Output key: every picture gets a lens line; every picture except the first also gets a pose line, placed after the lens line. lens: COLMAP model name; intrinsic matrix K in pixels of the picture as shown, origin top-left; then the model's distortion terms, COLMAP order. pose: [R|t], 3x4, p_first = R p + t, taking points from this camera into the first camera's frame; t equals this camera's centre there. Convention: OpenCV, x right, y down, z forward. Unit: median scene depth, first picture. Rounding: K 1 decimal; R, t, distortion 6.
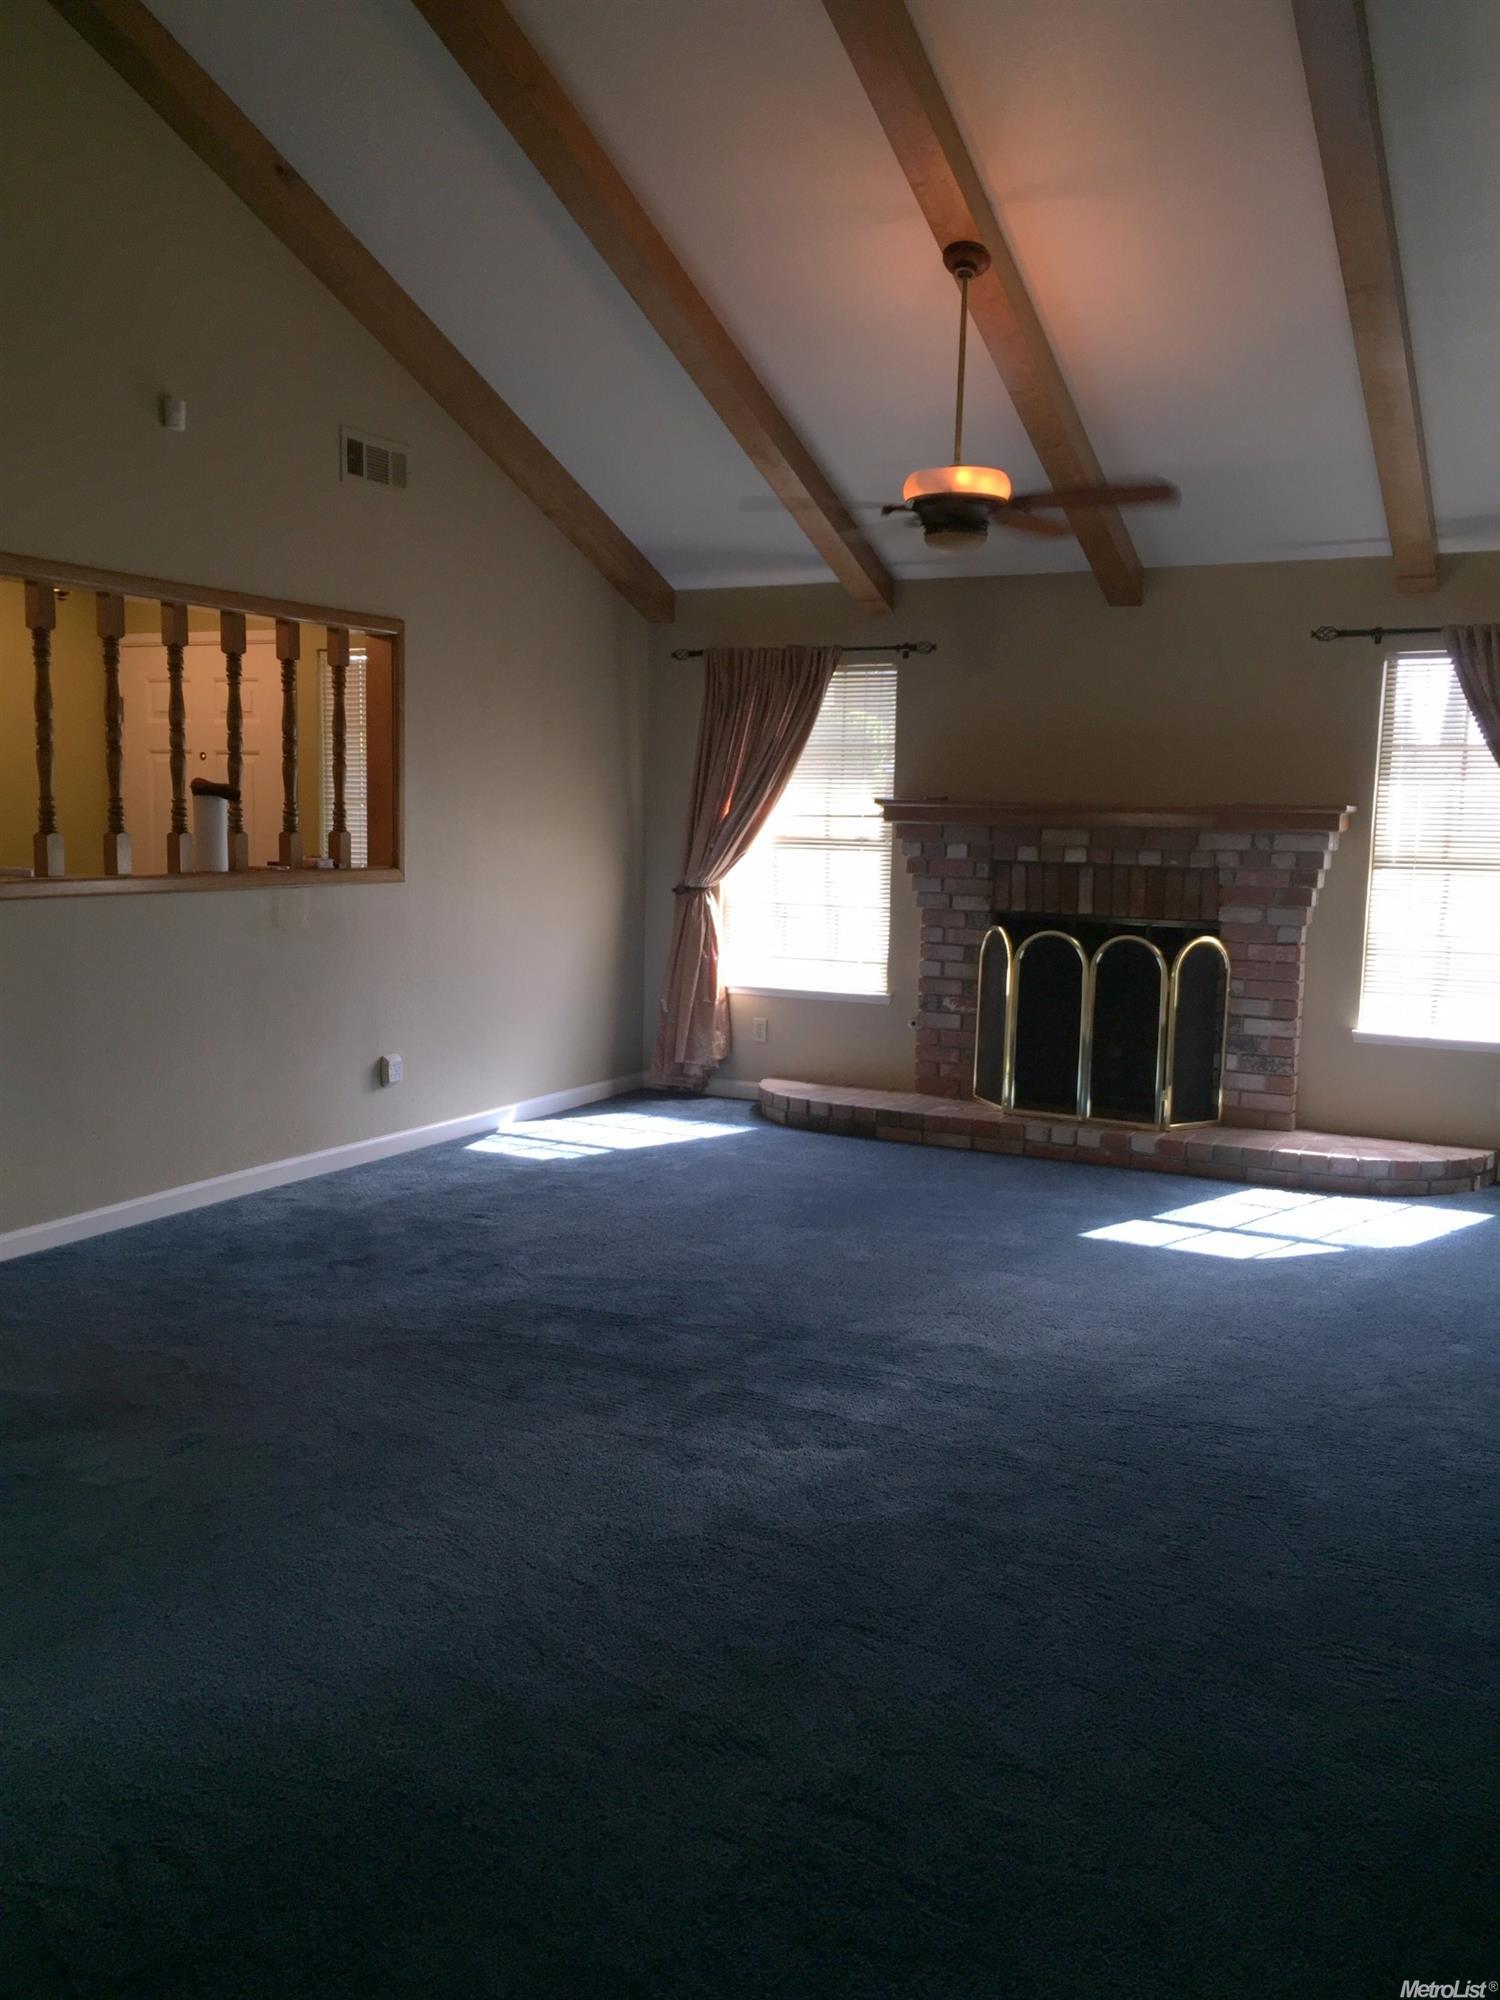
lens RADIAL K [[1737.2, 0, 750.1], [0, 1737.2, 981.8], [0, 0, 1]] dist [0.087237, -0.089646]
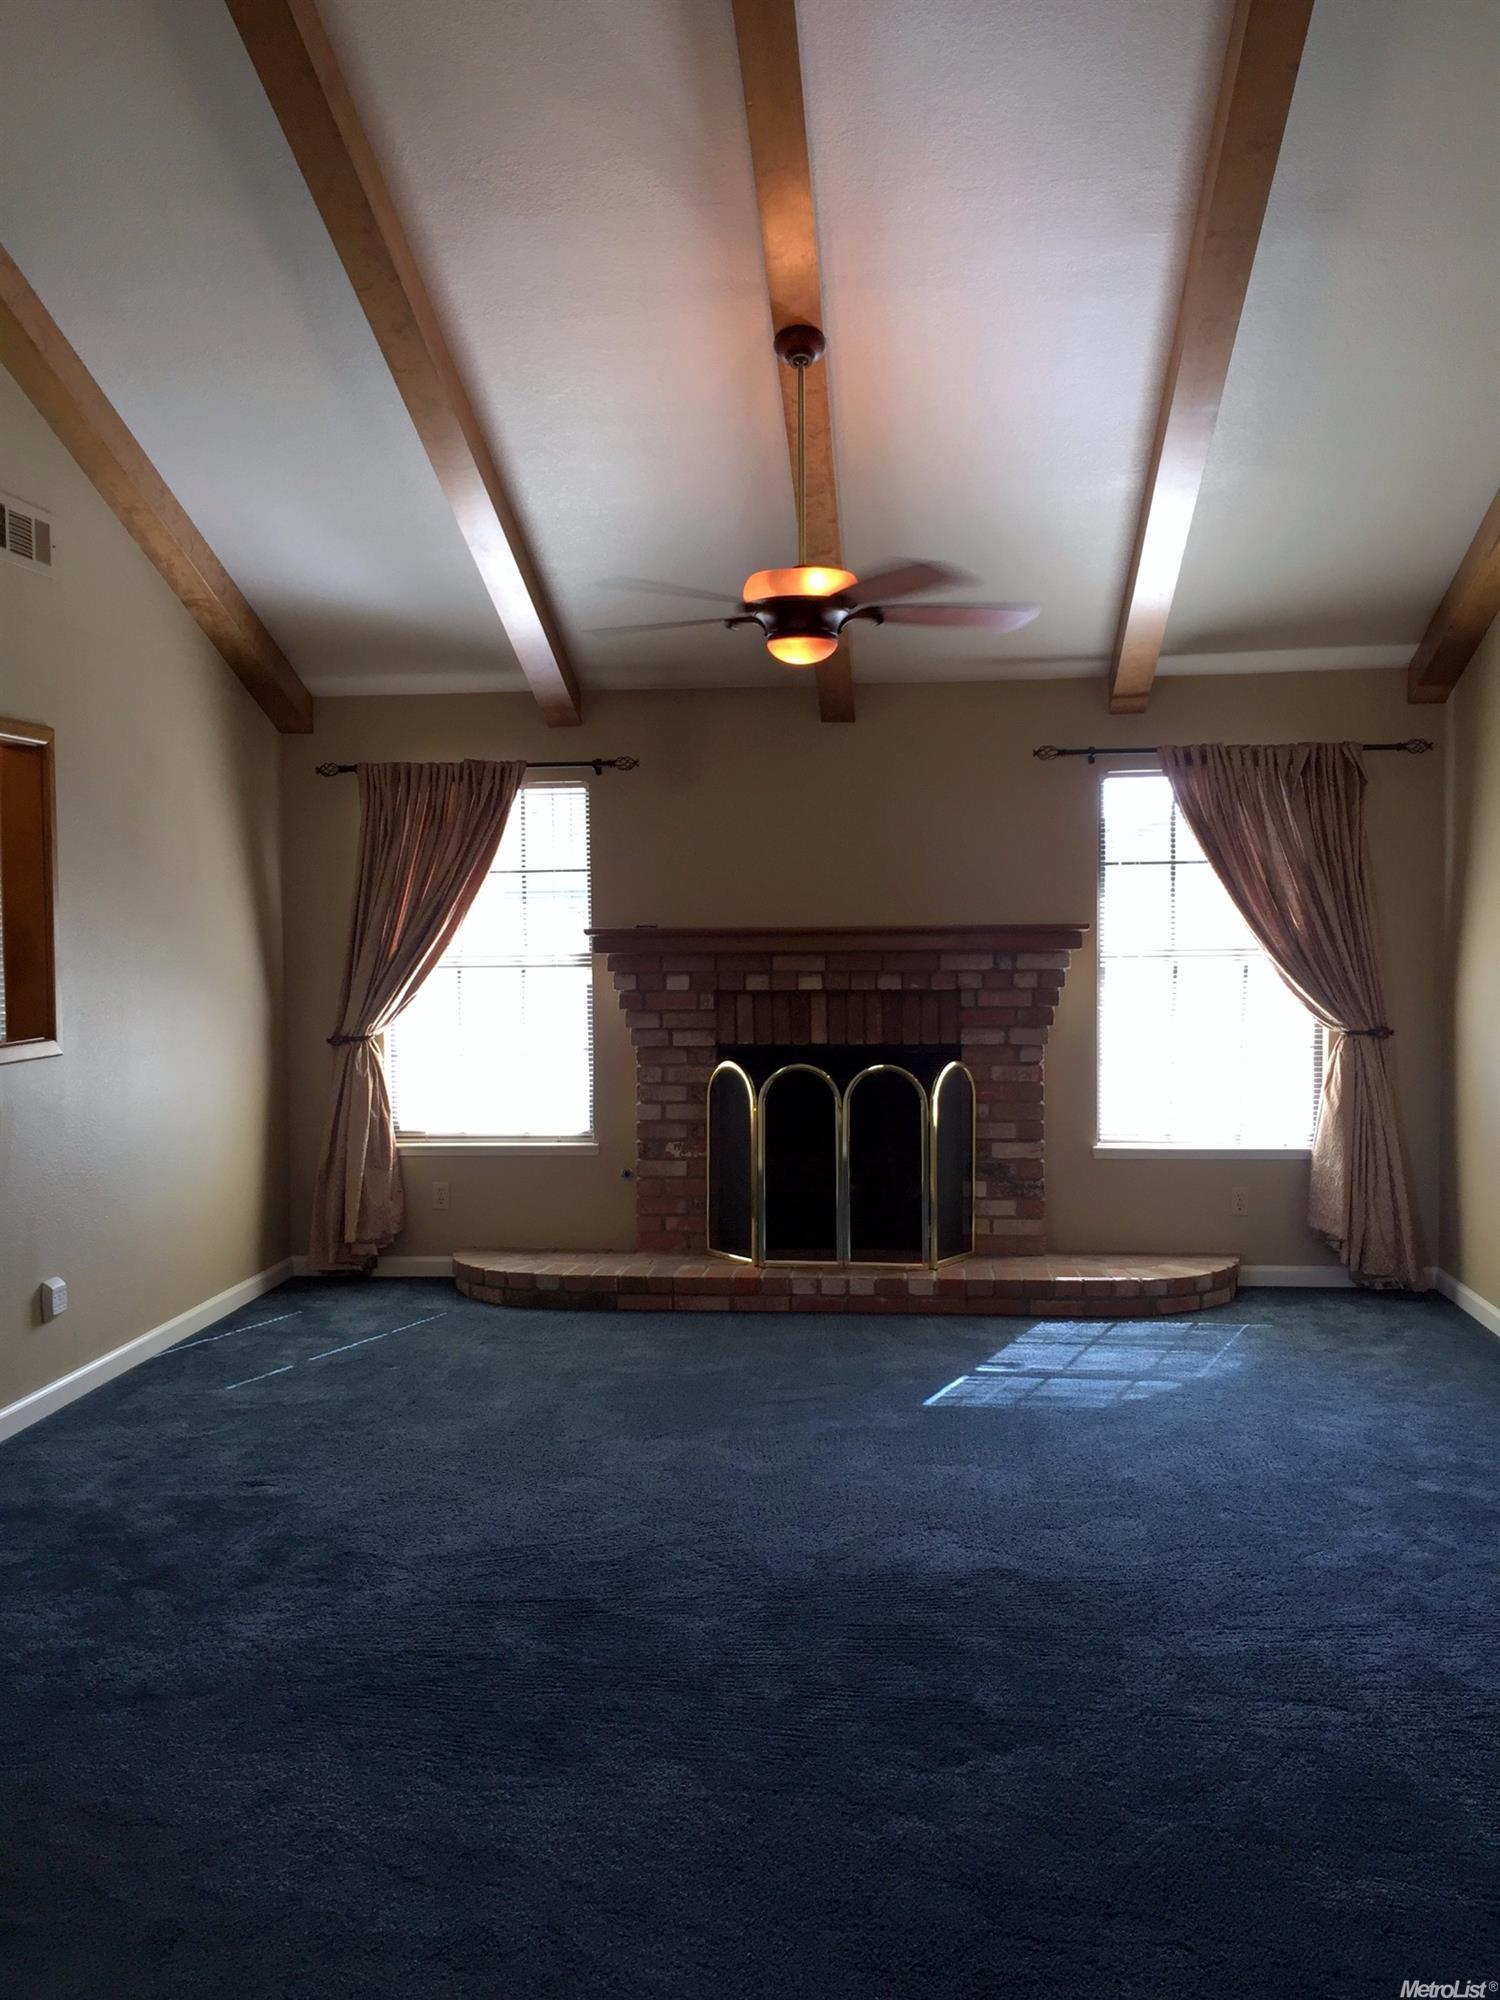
lens RADIAL K [[1737.2, 0, 784.5], [0, 1737.2, 973.9], [0, 0, 1]] dist [0.087237, -0.089646]
pose [[0.931264, -0.042578, 0.361848, -0.192723], [0.067149, 0.996193, -0.055596, -0.029999], [-0.358103, 0.076073, 0.930578, 0.152820]]
